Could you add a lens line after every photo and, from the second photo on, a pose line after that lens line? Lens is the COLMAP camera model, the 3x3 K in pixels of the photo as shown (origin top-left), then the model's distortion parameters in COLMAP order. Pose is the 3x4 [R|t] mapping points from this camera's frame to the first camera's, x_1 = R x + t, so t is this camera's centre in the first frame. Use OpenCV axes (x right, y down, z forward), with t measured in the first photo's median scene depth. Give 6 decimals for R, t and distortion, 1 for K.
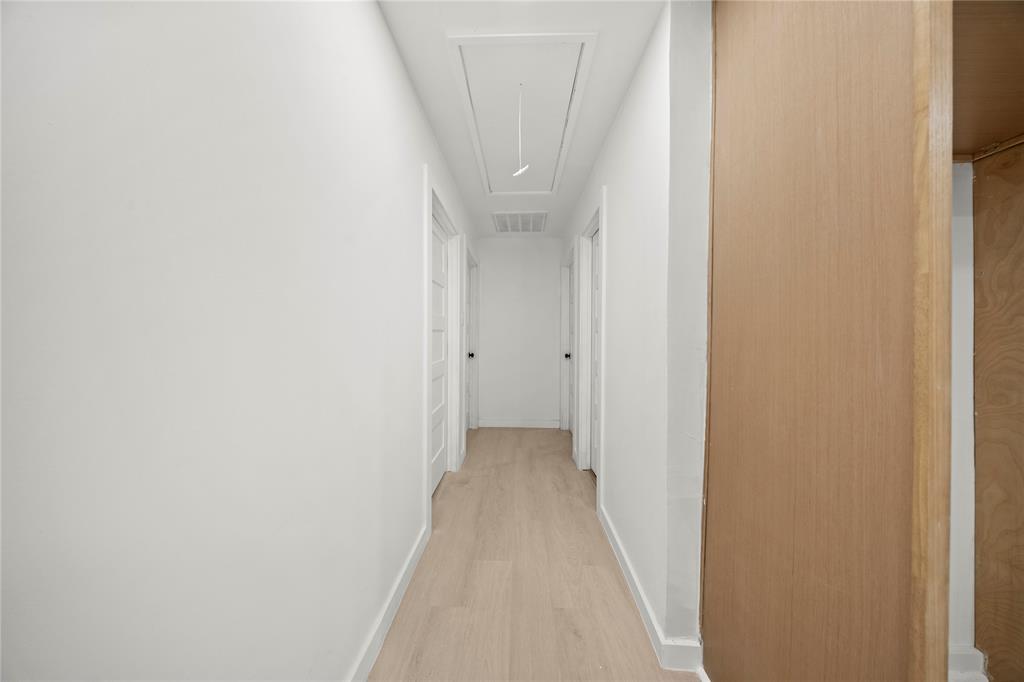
lens RADIAL K [[297.6, 0, 509.0], [0, 297.6, 342.4], [0, 0, 1]] dist [0.000802, -0.000035]
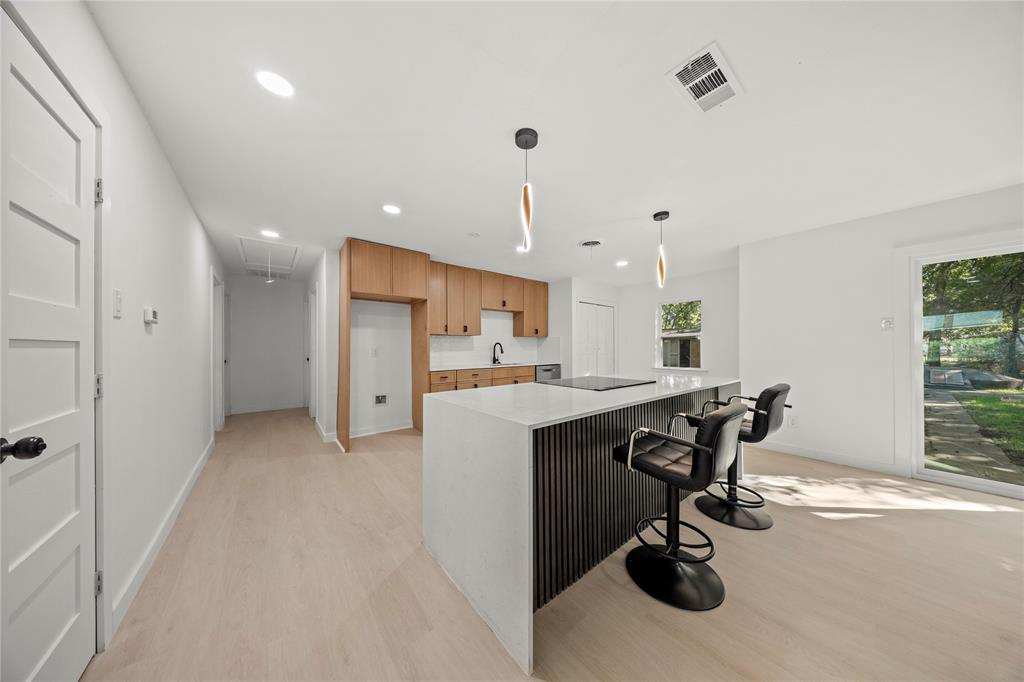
lens RADIAL K [[303.4, 0, 510.8], [0, 303.4, 346.3], [0, 0, 1]] dist [-0.000049, -0.000046]
pose [[0.761797, -0.010619, 0.647729, -0.051451], [0.032572, 0.999229, -0.021926, 0.062918], [-0.646997, 0.037801, 0.761555, -1.521105]]
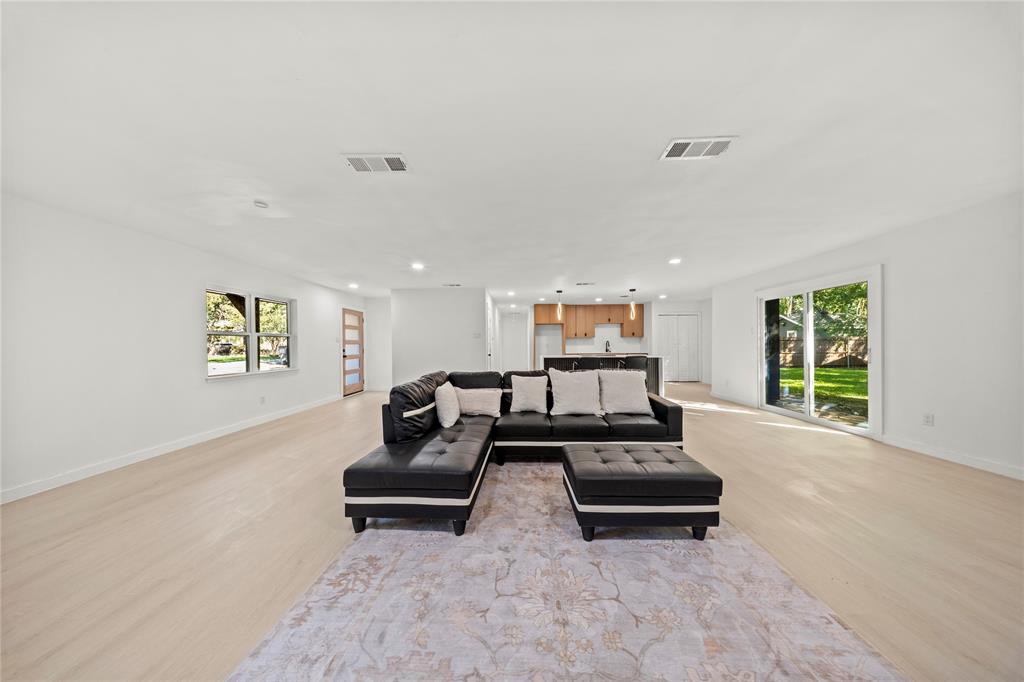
lens RADIAL K [[297.6, 0, 509.0], [0, 297.6, 342.4], [0, 0, 1]] dist [0.000802, -0.000035]
pose [[0.999788, -0.017903, -0.010182, 0.007018], [0.017502, 0.999119, -0.038142, 0.145731], [0.010856, 0.037955, 0.999220, -4.084267]]
